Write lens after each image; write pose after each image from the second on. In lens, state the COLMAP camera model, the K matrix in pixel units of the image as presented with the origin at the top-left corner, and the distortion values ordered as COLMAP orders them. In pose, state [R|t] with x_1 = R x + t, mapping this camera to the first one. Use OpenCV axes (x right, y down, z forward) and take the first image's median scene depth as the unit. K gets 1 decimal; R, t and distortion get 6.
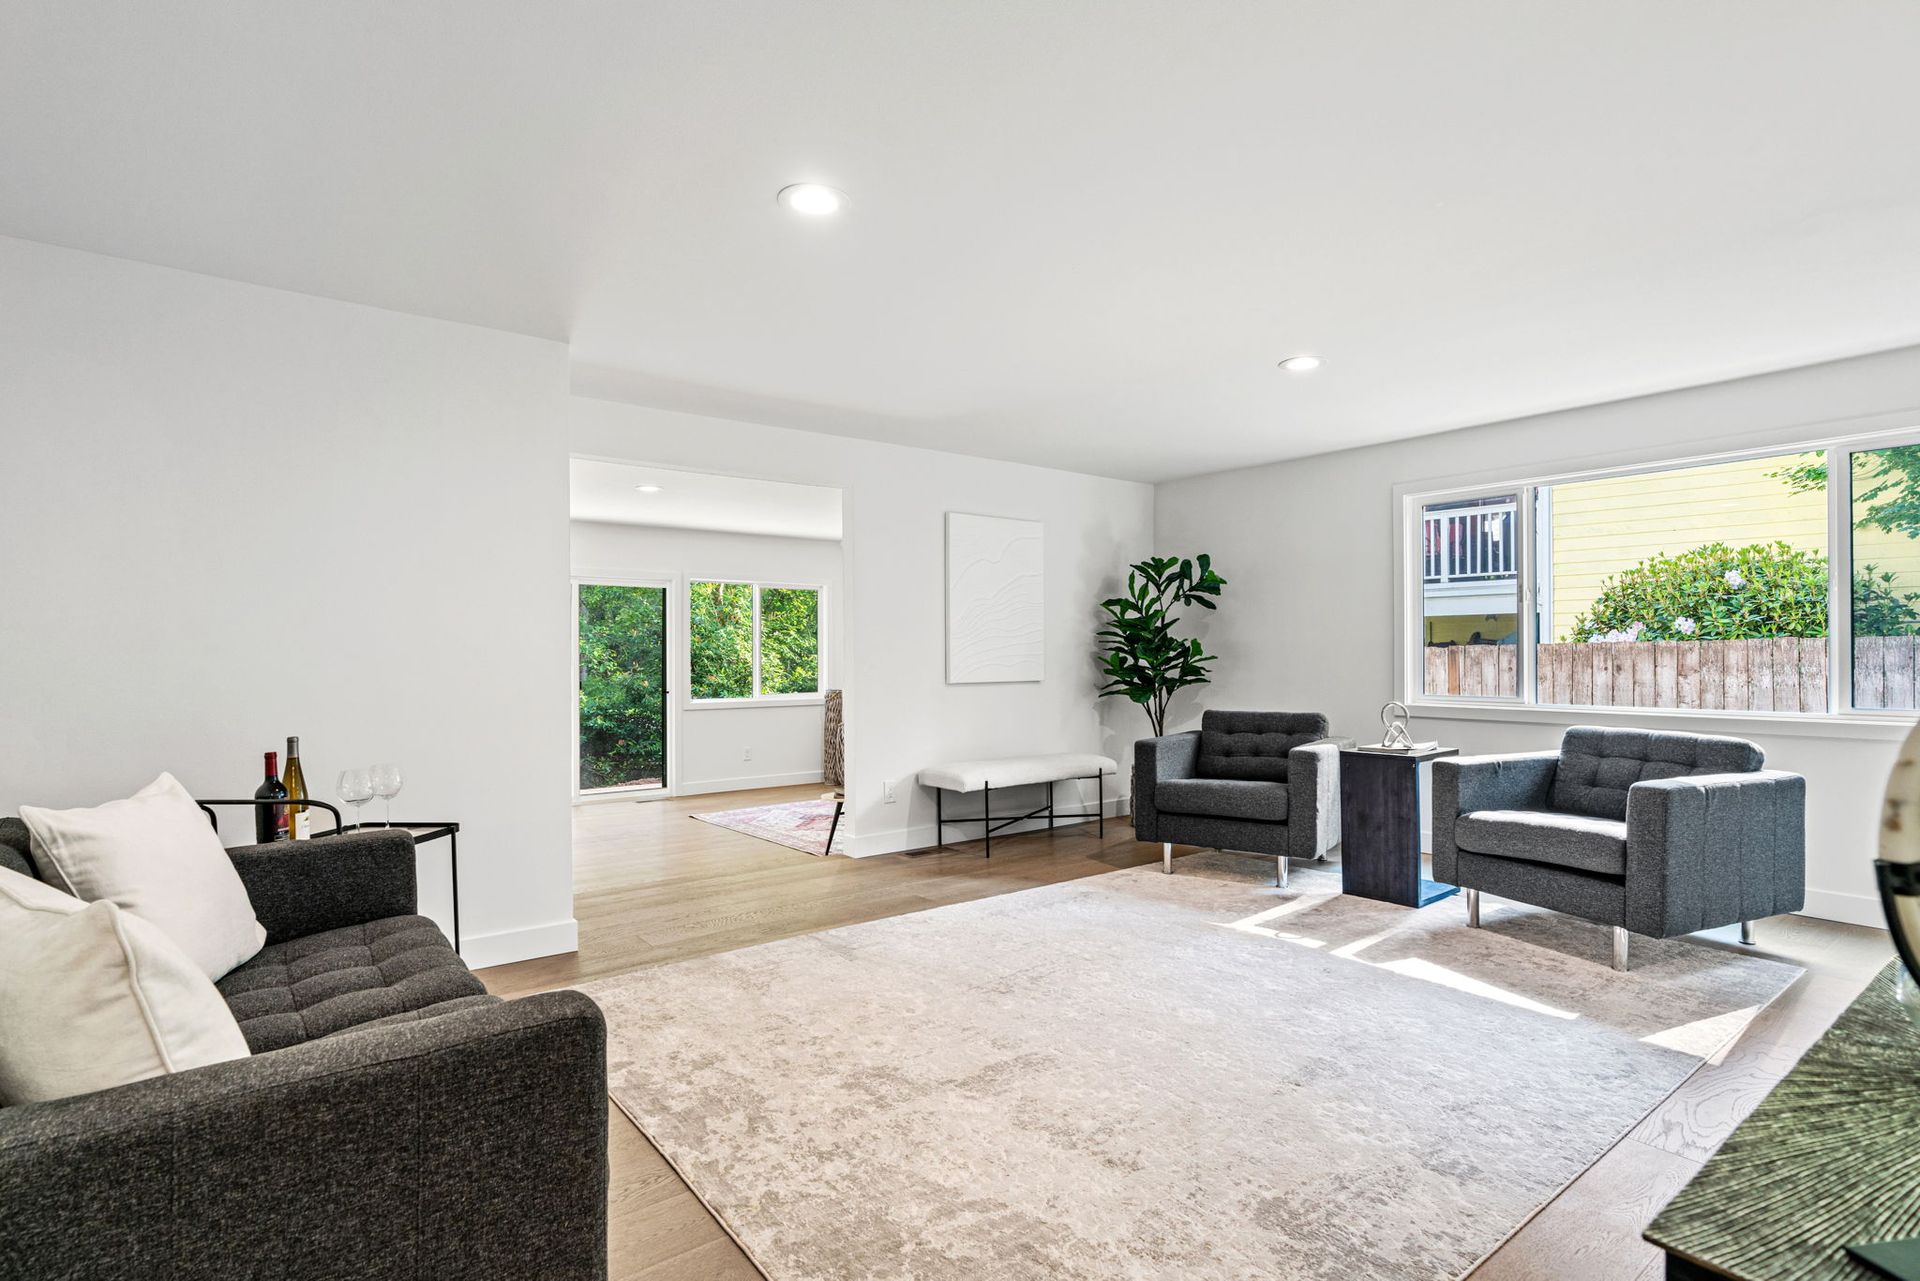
lens RADIAL K [[889.3, 0, 960.0], [0, 889.3, 640.5], [0, 0, 1]] dist [-0.000215, -0.000209]
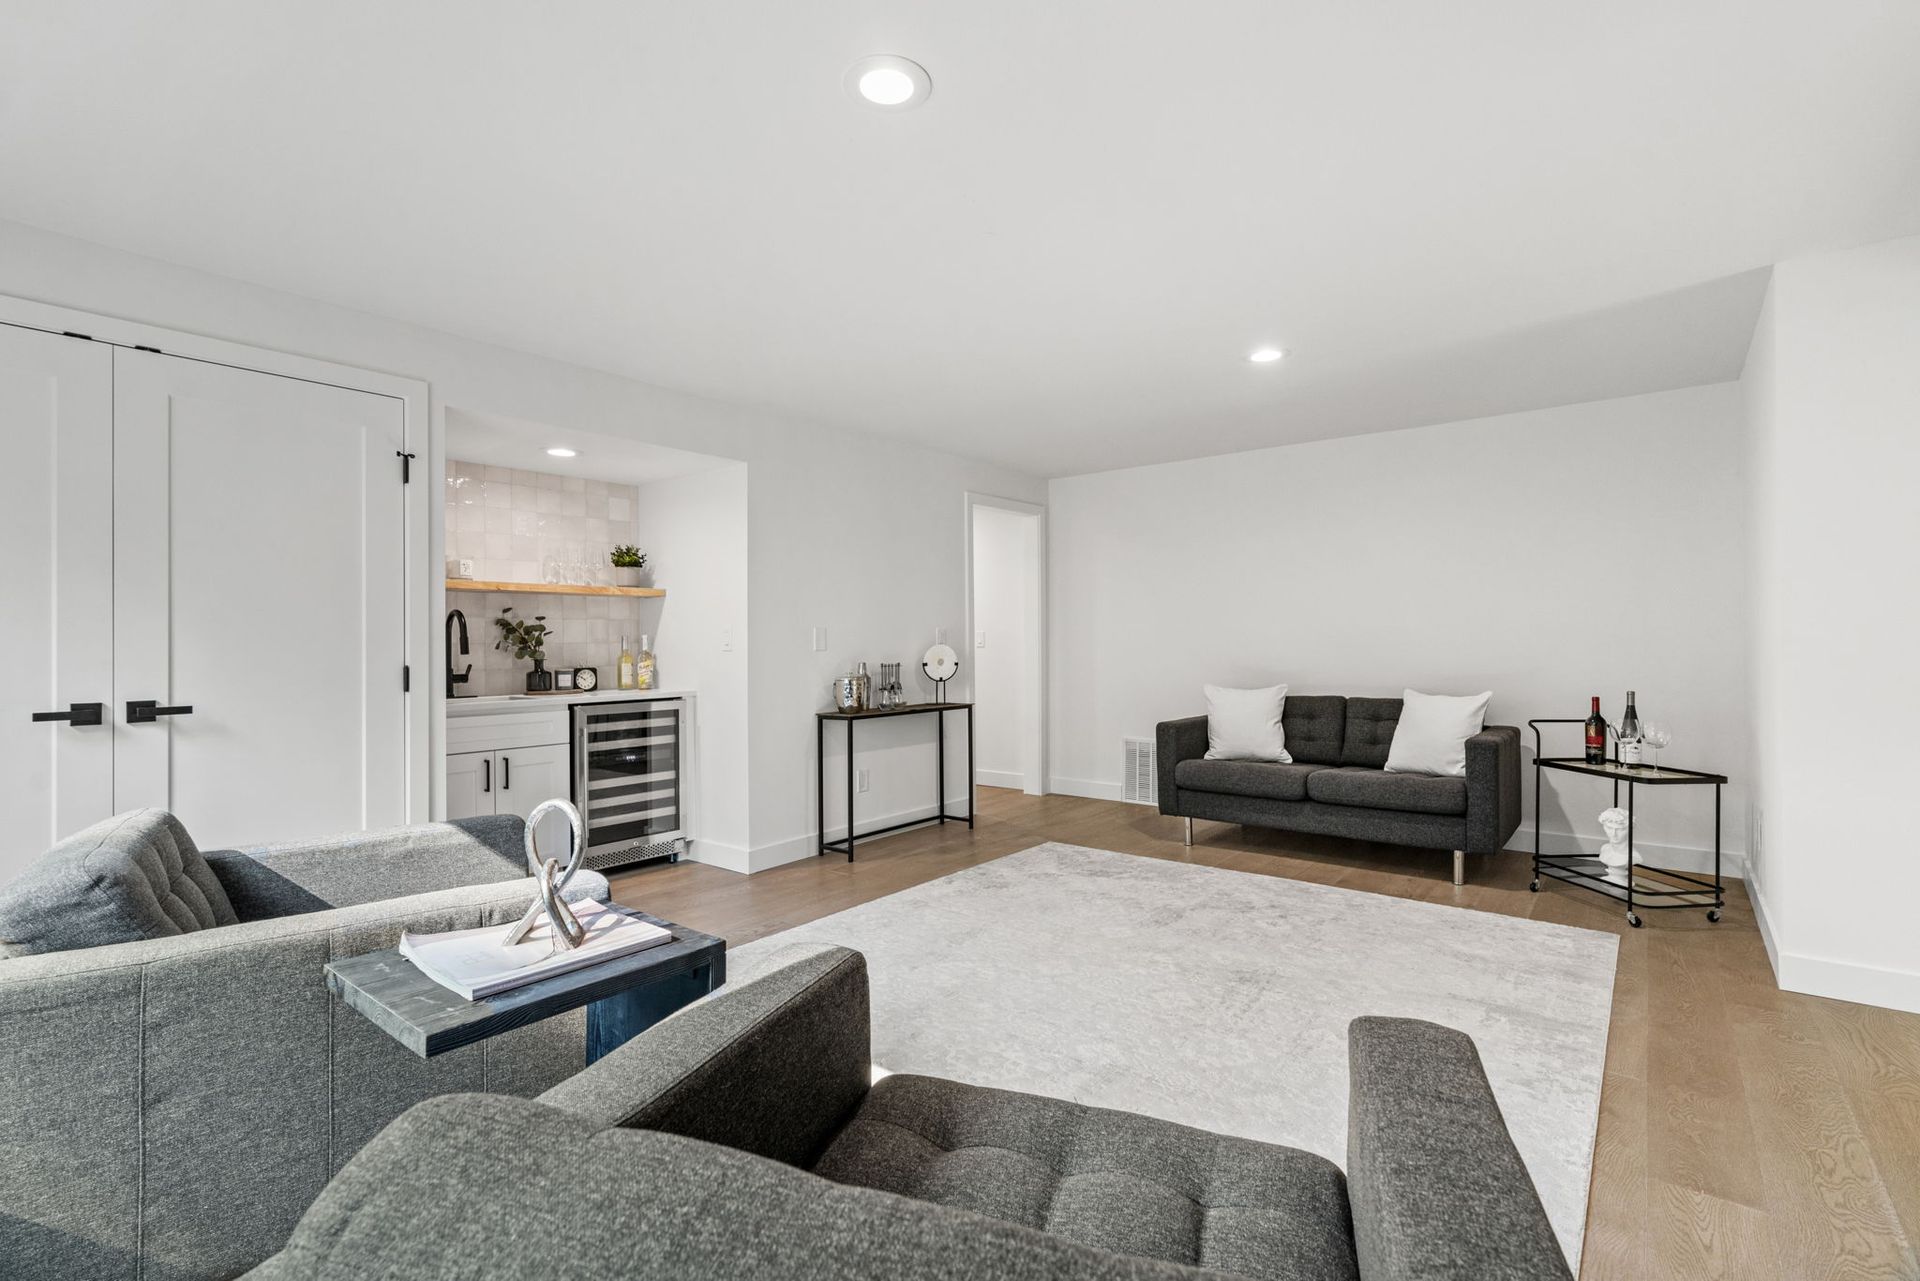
lens RADIAL K [[889.3, 0, 960.0], [0, 889.3, 640.5], [0, 0, 1]] dist [-0.000215, -0.000209]
pose [[-0.972994, 0.003849, -0.230800, 0.672626], [0.009755, 0.999653, -0.024454, 0.050514], [0.230626, -0.026045, -0.972694, 2.199419]]
